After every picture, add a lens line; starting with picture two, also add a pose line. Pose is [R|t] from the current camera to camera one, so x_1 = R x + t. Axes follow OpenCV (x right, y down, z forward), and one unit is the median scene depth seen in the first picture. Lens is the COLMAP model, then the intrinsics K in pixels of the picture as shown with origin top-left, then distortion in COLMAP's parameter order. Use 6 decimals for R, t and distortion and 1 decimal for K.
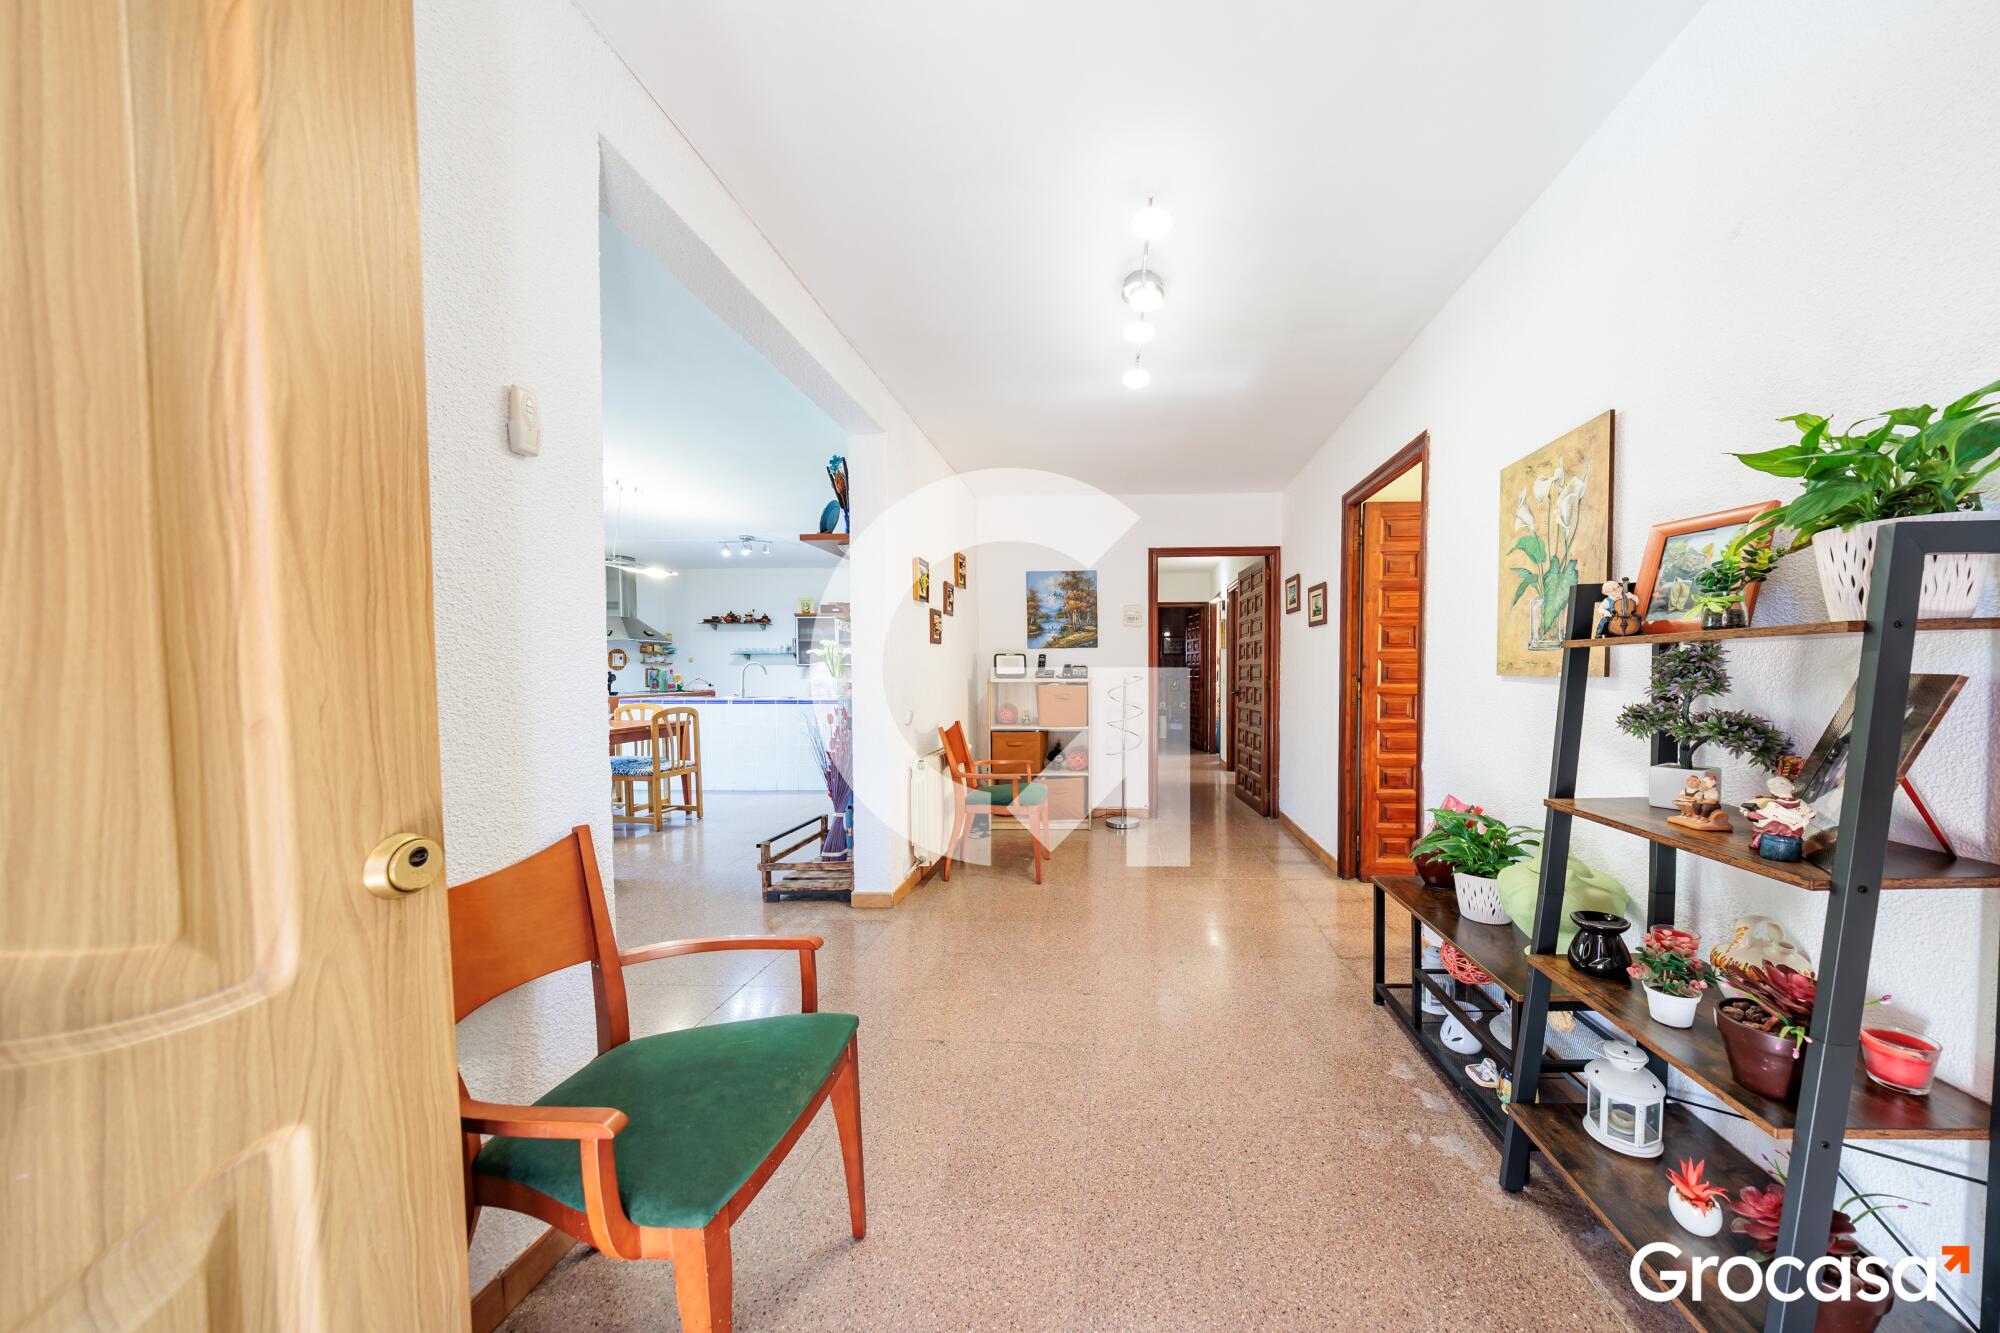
lens RADIAL K [[701.7, 0, 1068.7], [0, 701.7, 706.2], [0, 0, 1]] dist [-0.001392, 0.000018]
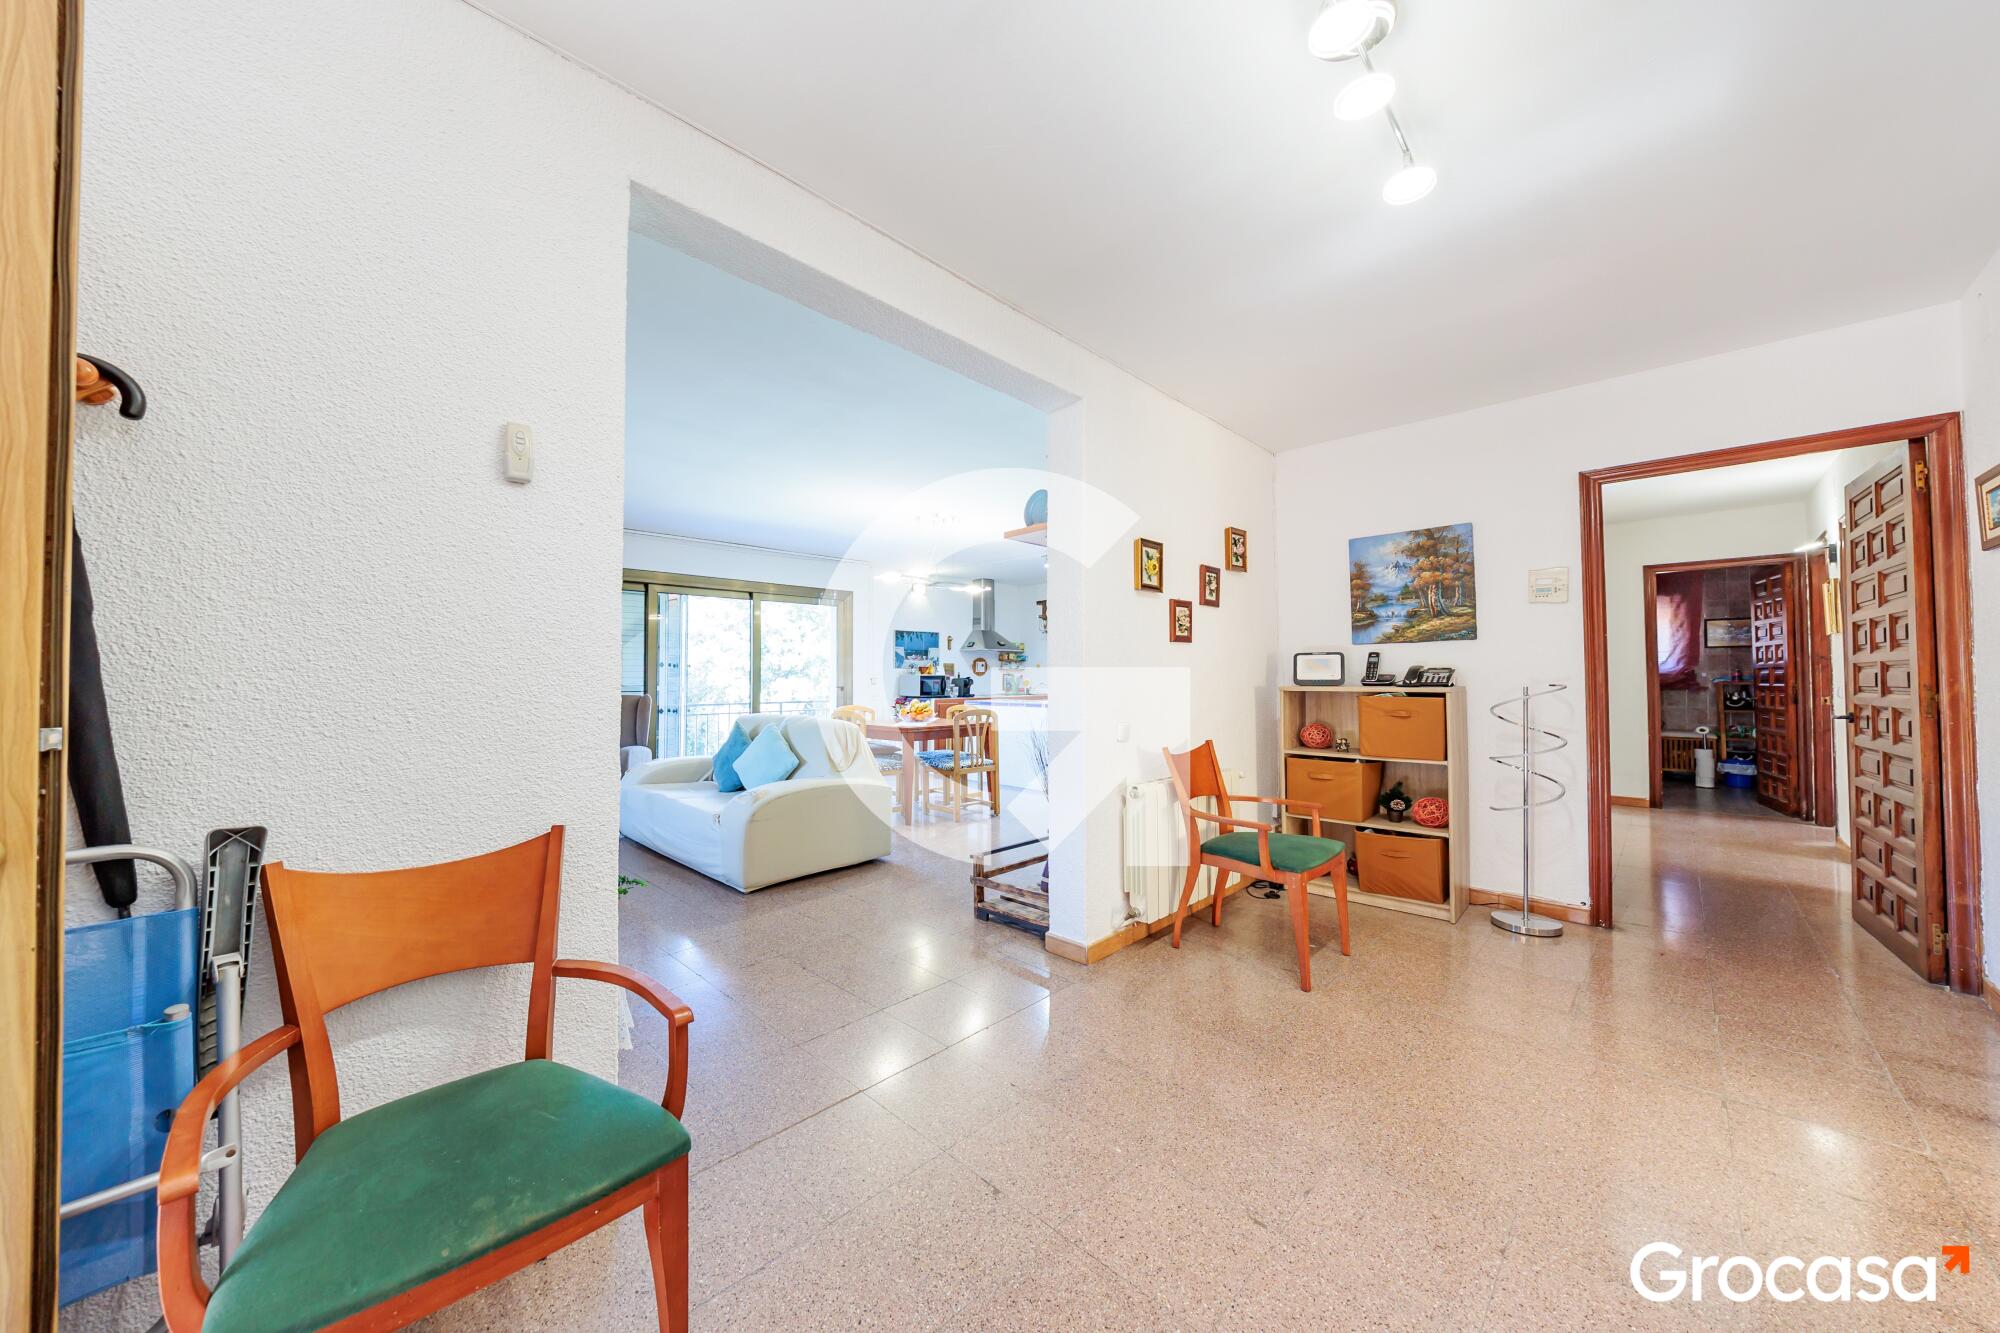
lens RADIAL K [[684.4, 0, 878.8], [0, 684.4, 666.4], [0, 0, 1]] dist [-0.016130, 0.000242]
pose [[0.694962, -0.012341, -0.718941, 0.103257], [-0.034066, 0.998165, -0.050063, -0.008540], [0.718239, 0.059283, 0.693266, 0.166626]]
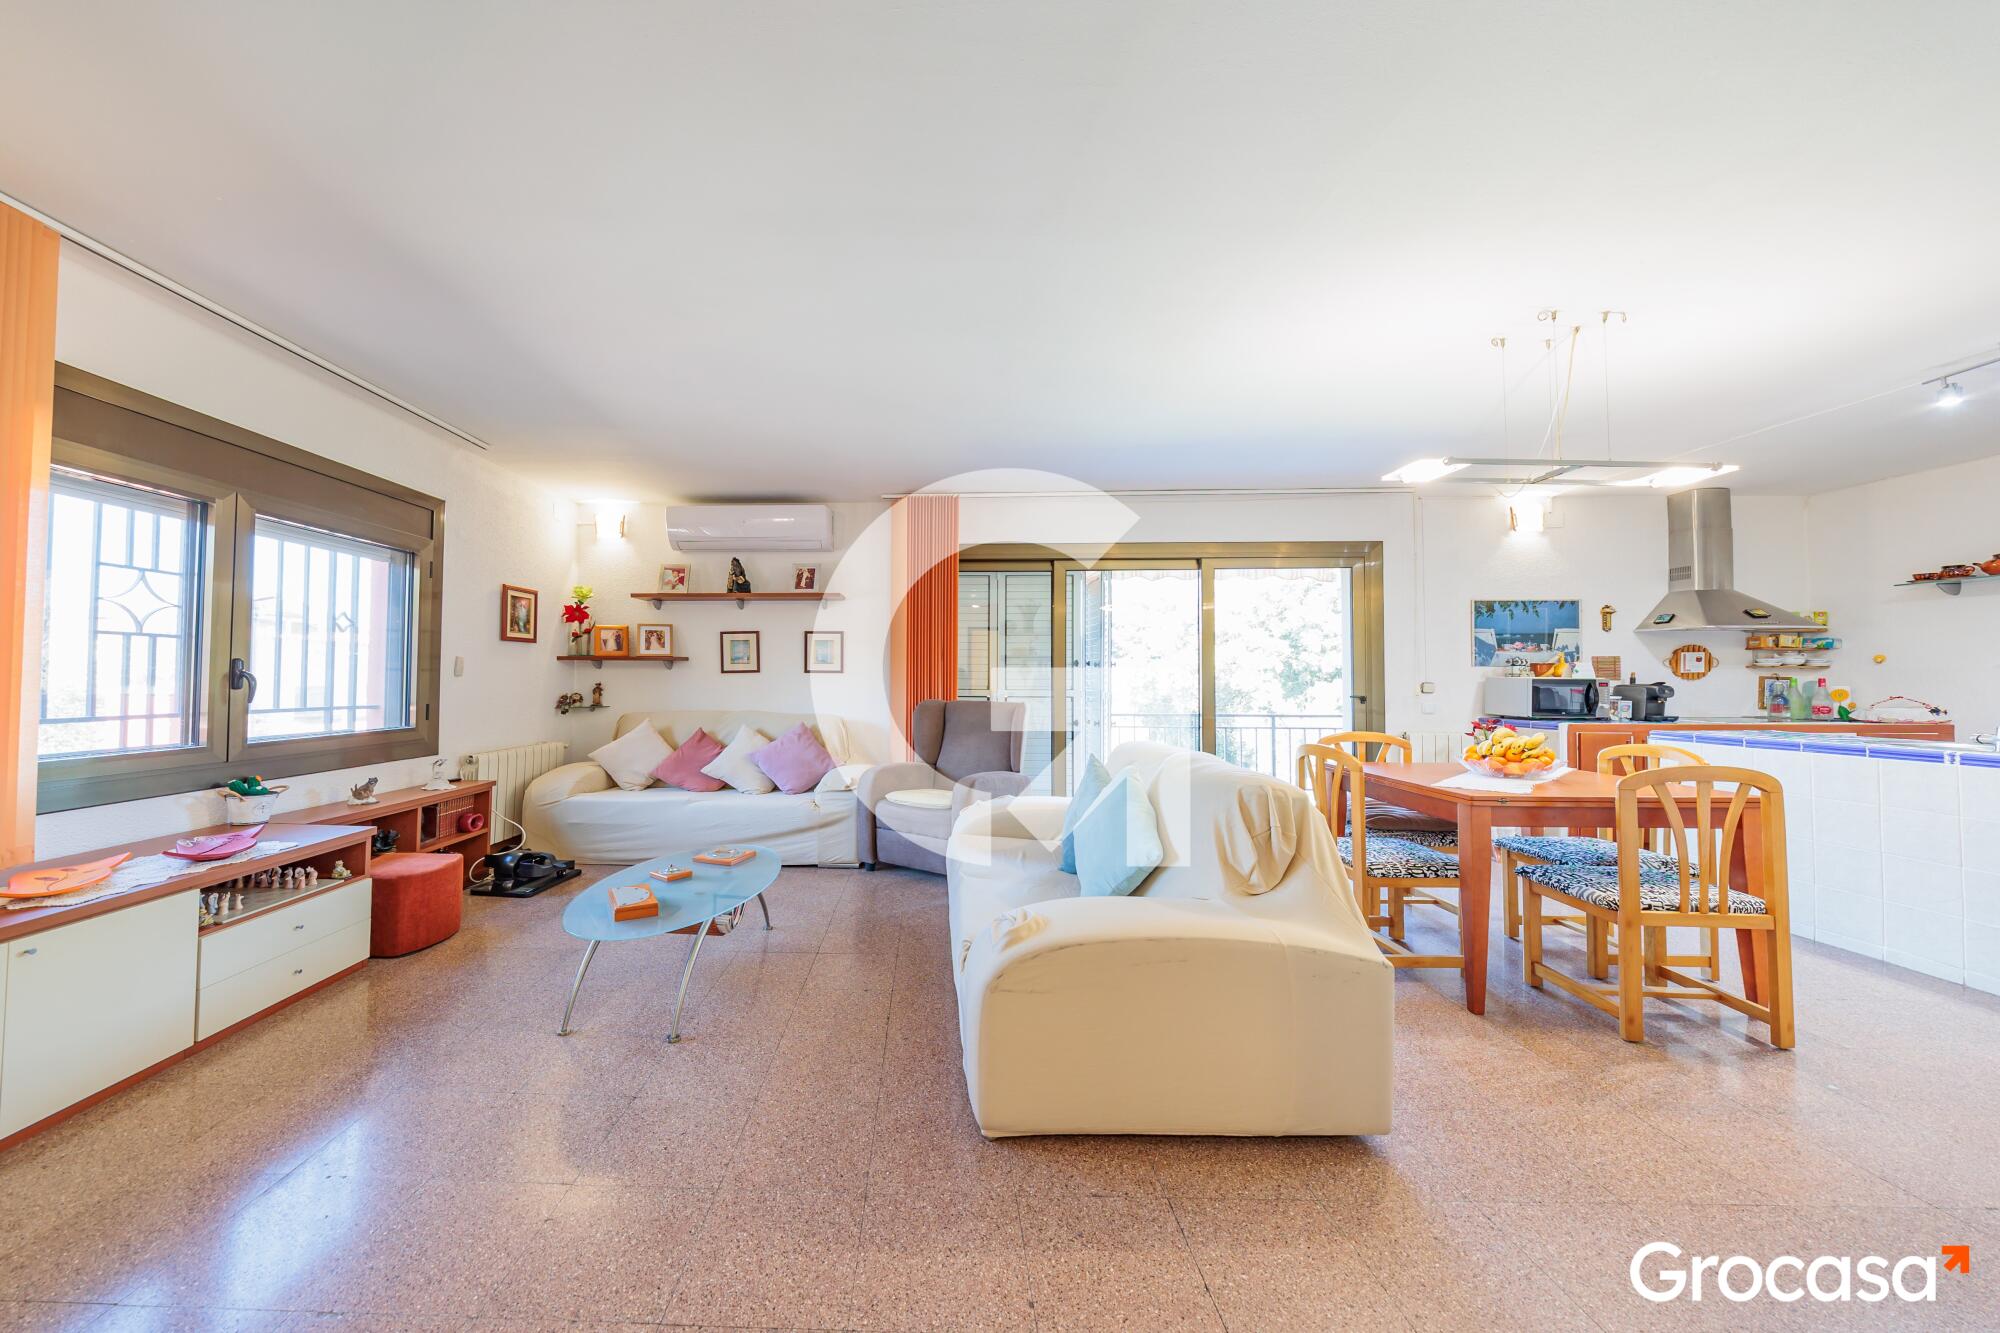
lens RADIAL K [[684.4, 0, 878.8], [0, 684.4, 666.4], [0, 0, 1]] dist [-0.016130, 0.000242]
pose [[0.042553, -0.018608, -0.998921, -0.187501], [-0.052076, 0.998426, -0.020817, -0.027331], [0.997736, 0.052905, 0.041517, 0.517684]]
